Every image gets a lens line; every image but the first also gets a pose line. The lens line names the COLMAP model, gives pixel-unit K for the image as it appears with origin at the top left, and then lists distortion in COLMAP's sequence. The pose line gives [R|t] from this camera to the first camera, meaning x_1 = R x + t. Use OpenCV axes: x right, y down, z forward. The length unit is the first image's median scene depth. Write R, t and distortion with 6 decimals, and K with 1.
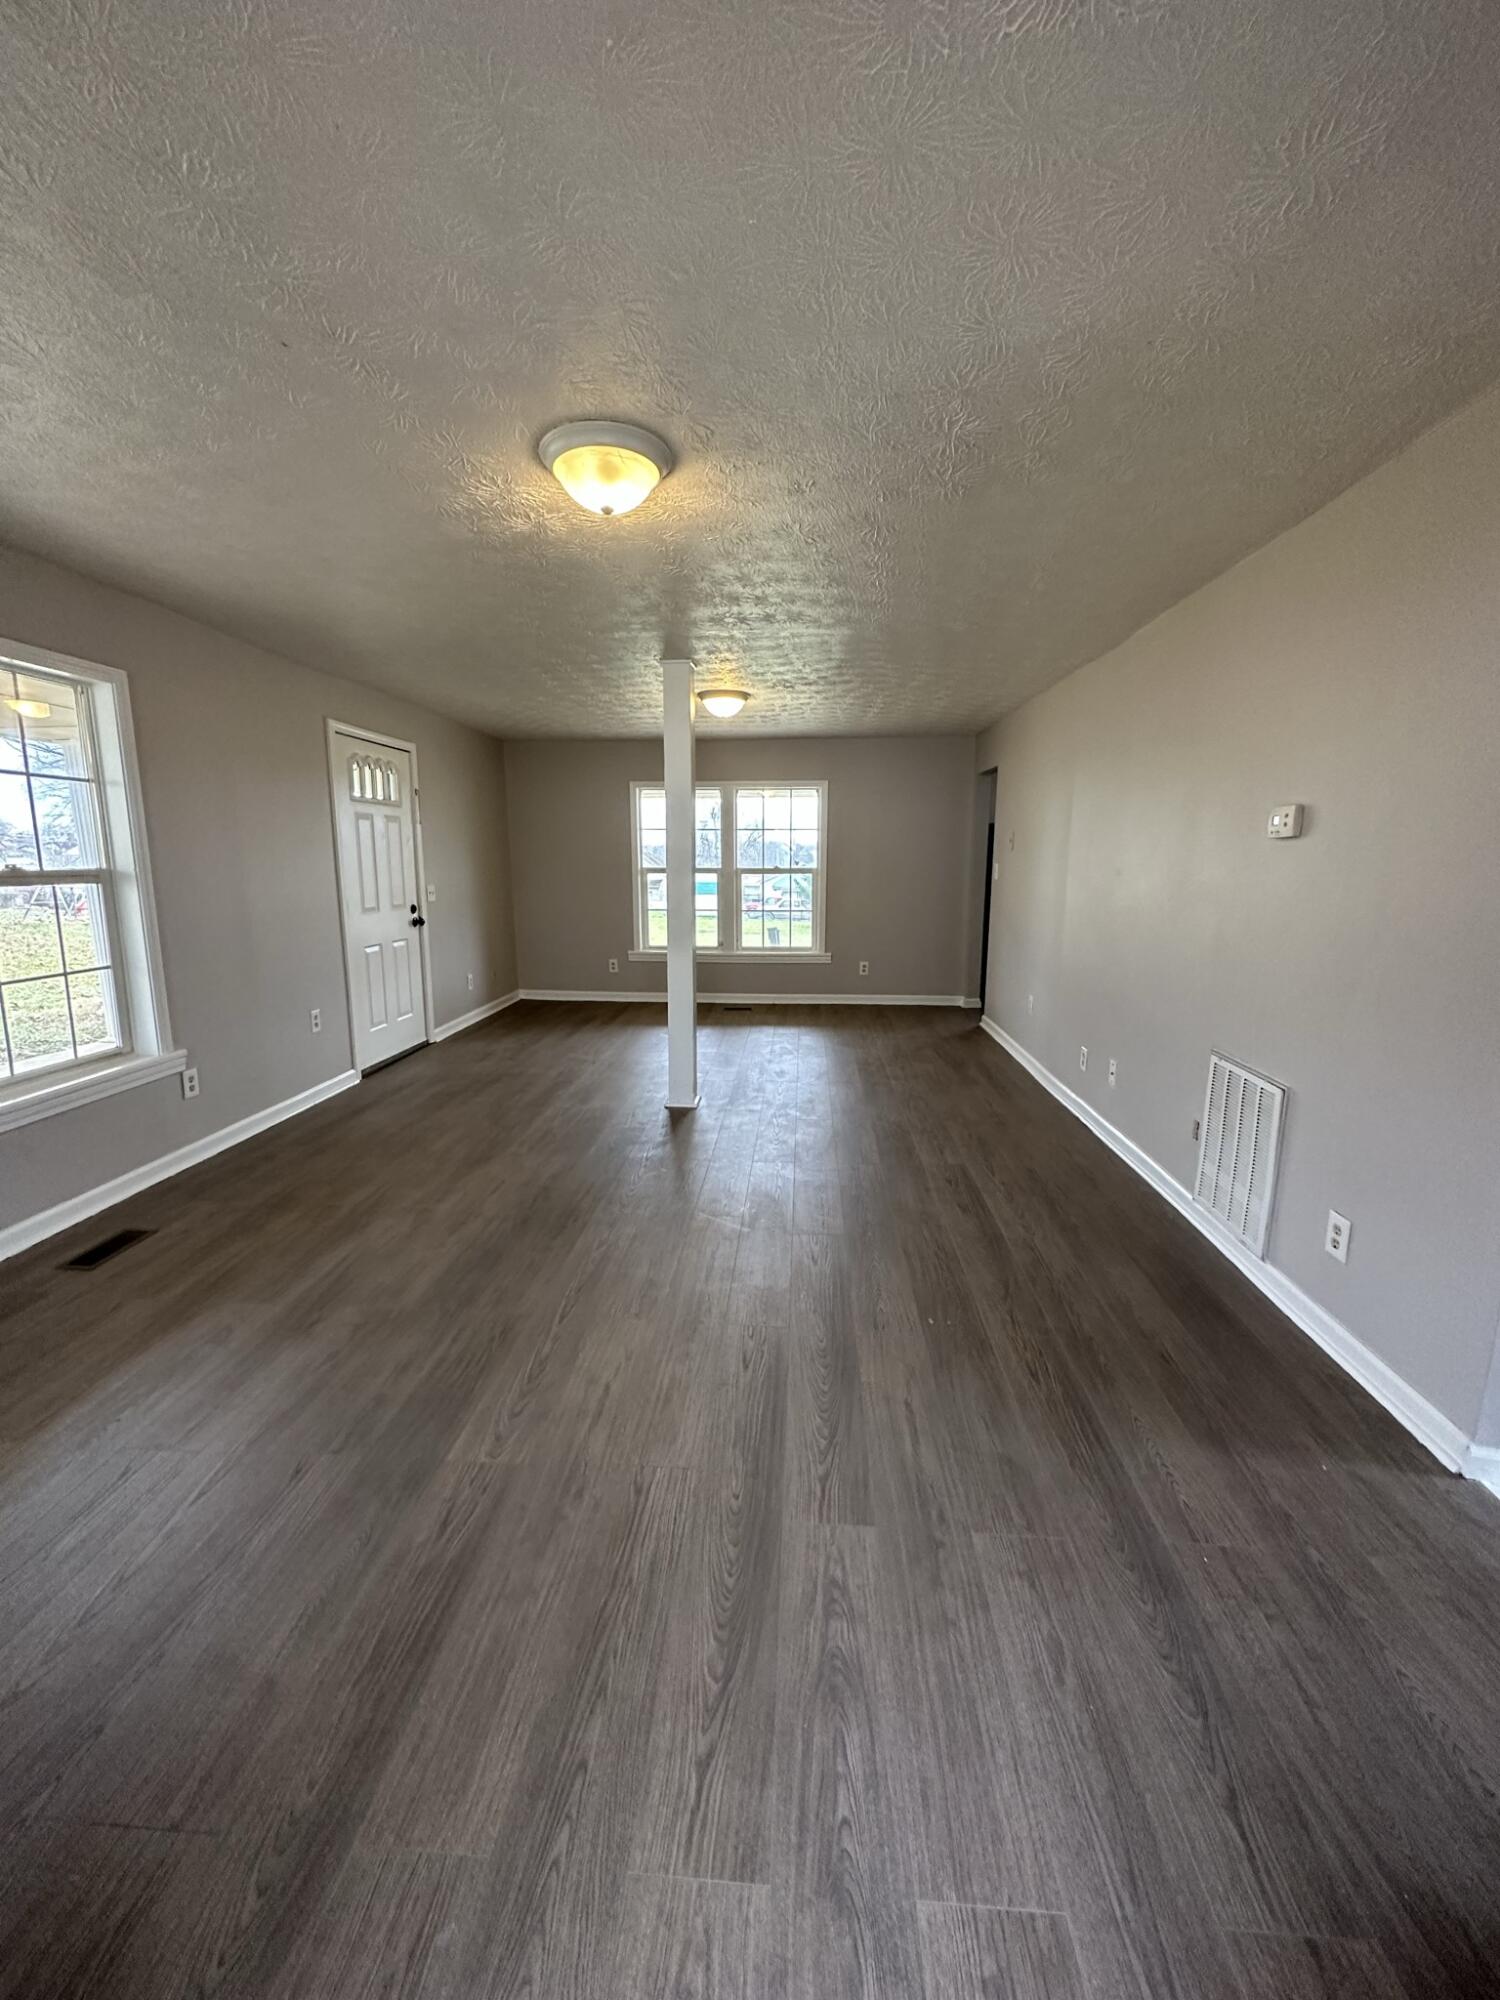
lens RADIAL K [[797.1, 0, 745.3], [0, 797.1, 998.8], [0, 0, 1]] dist [-0.001753, 0.000636]
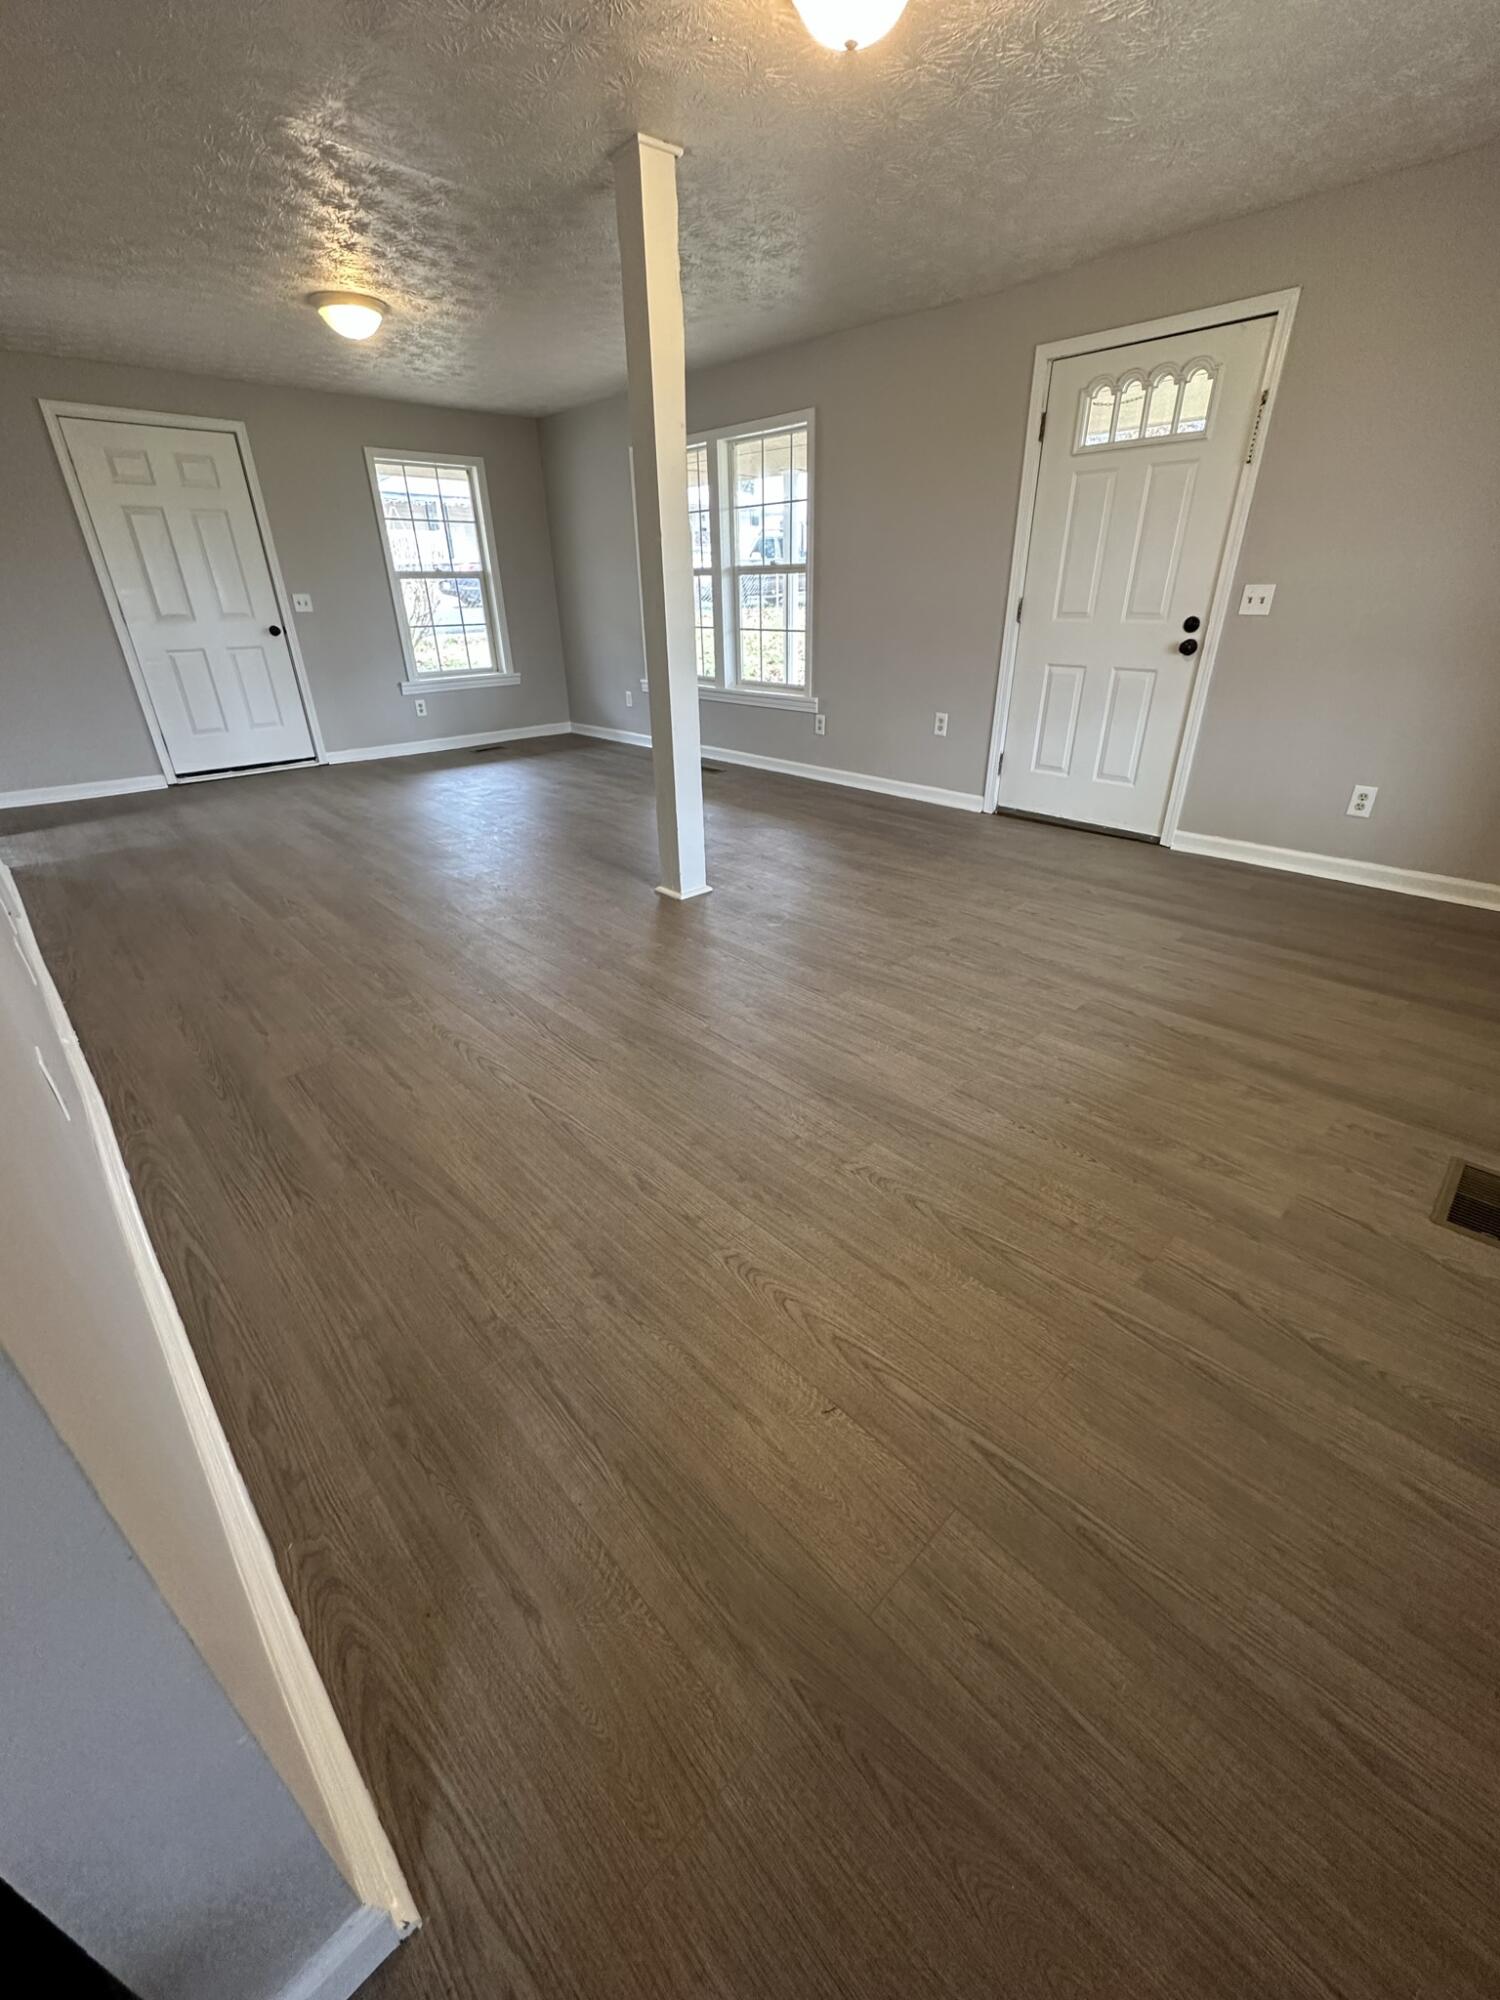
lens RADIAL K [[797.1, 0, 767.3], [0, 797.1, 1002.2], [0, 0, 1]] dist [-0.001753, 0.000636]
pose [[-0.666676, 0.350200, -0.657954, 0.648239], [-0.115789, 0.823370, 0.555568, -0.344042], [0.736299, 0.446568, -0.508372, 2.329132]]
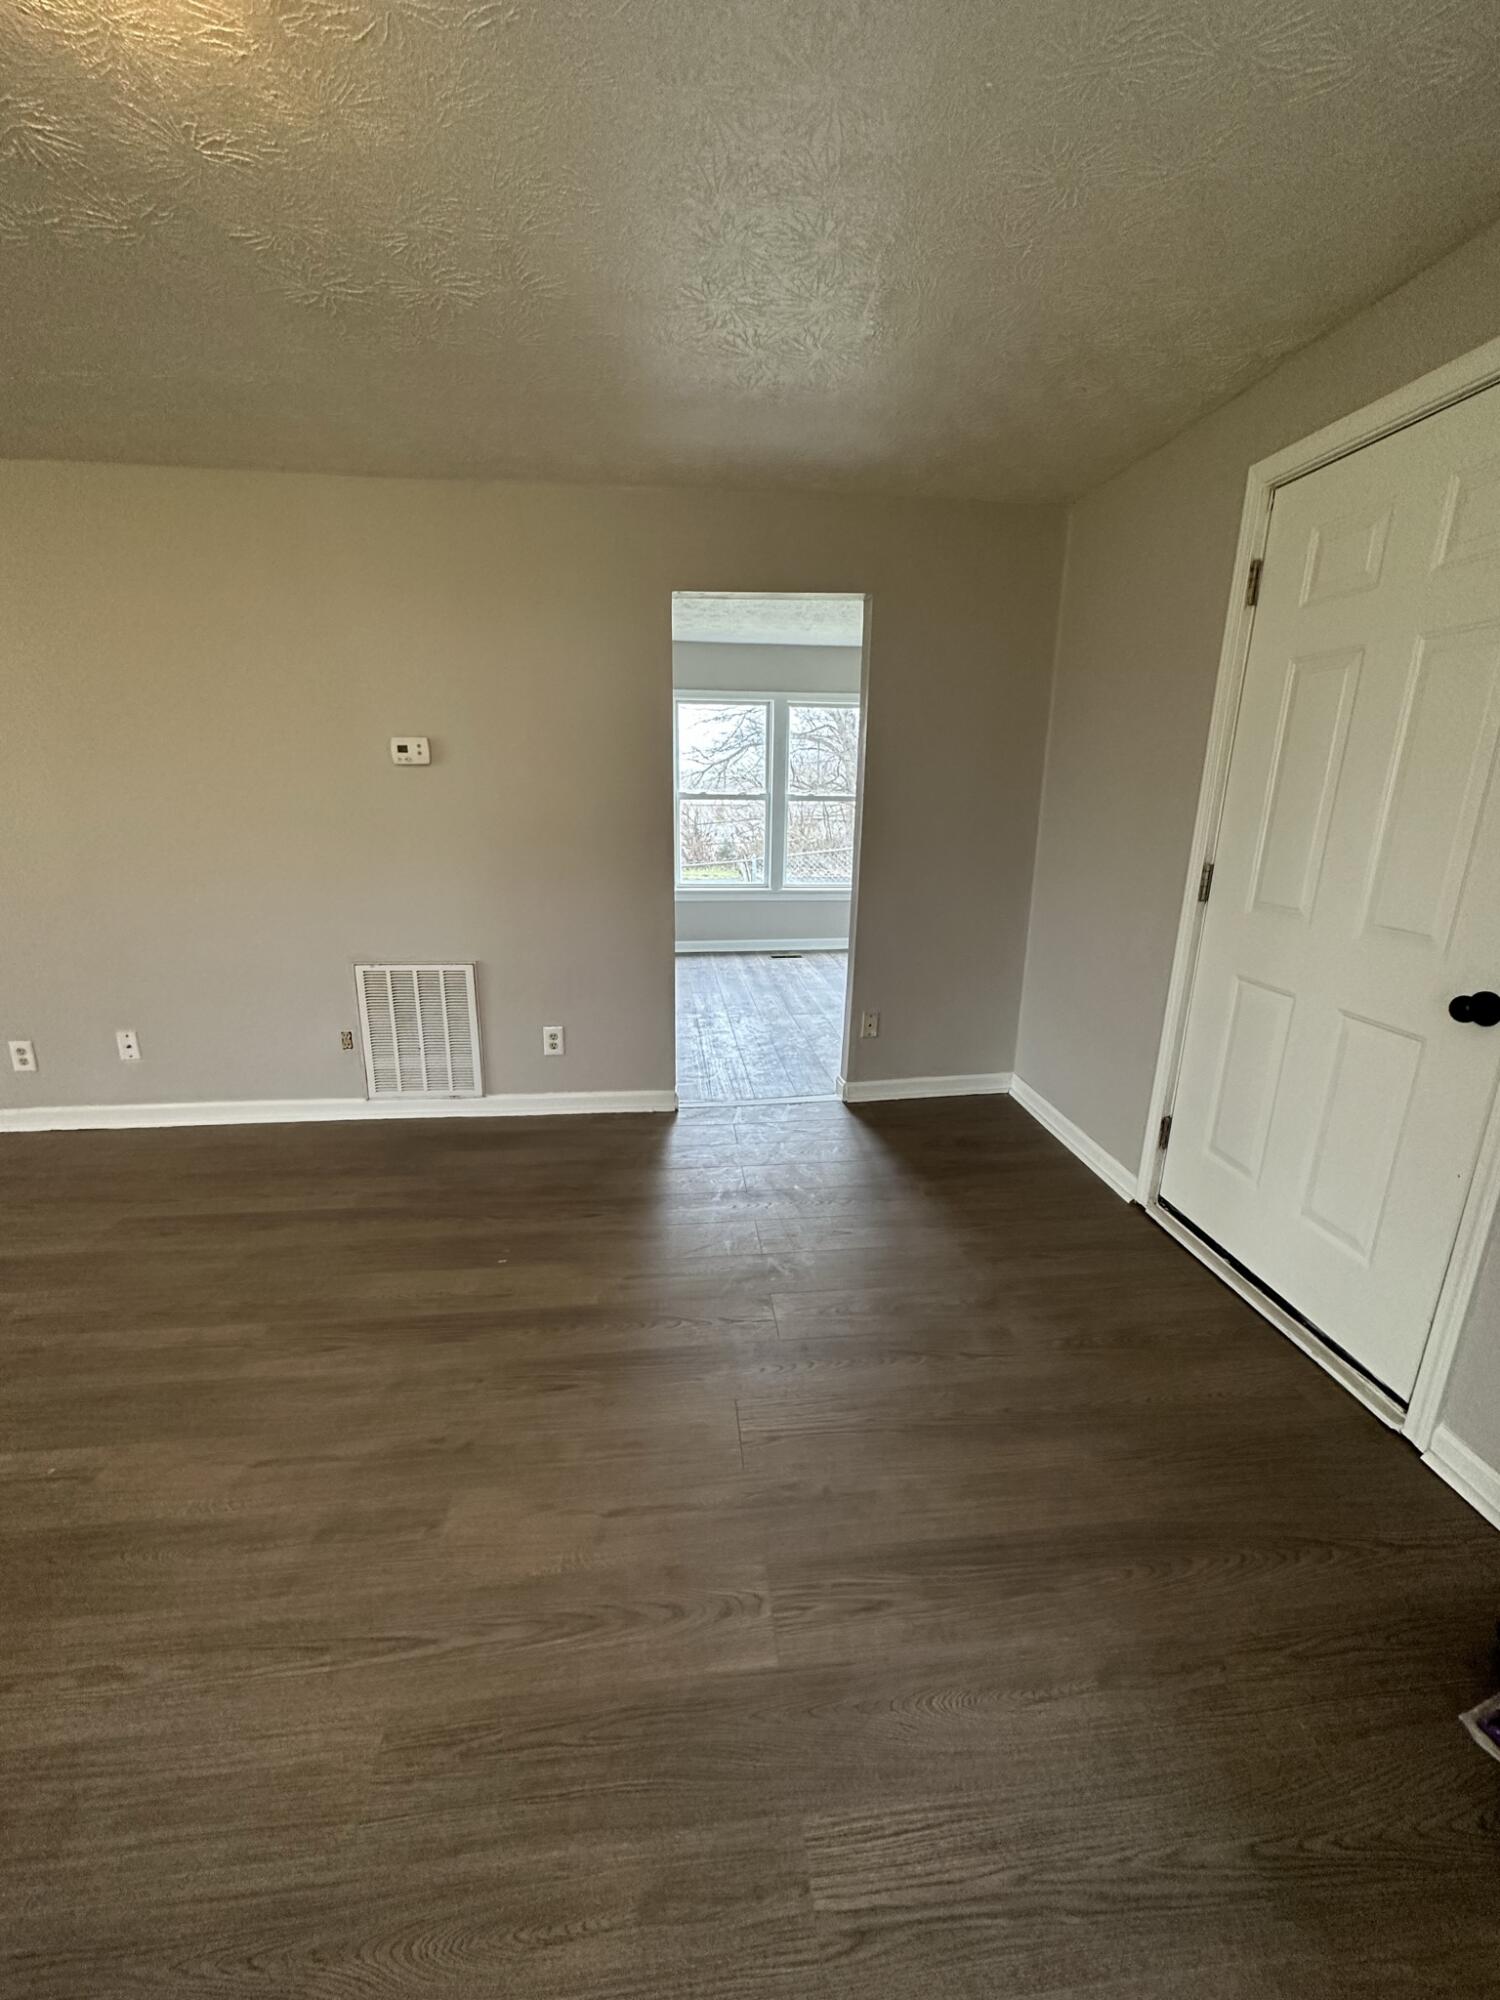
lens RADIAL K [[797.1, 0, 749.5], [0, 797.1, 1001.2], [0, 0, 1]] dist [-0.001753, 0.000636]
pose [[-0.175442, -0.261201, 0.949207, -0.541909], [0.162712, 0.943209, 0.289624, -0.109029], [-0.970950, 0.205260, -0.122978, 0.608592]]
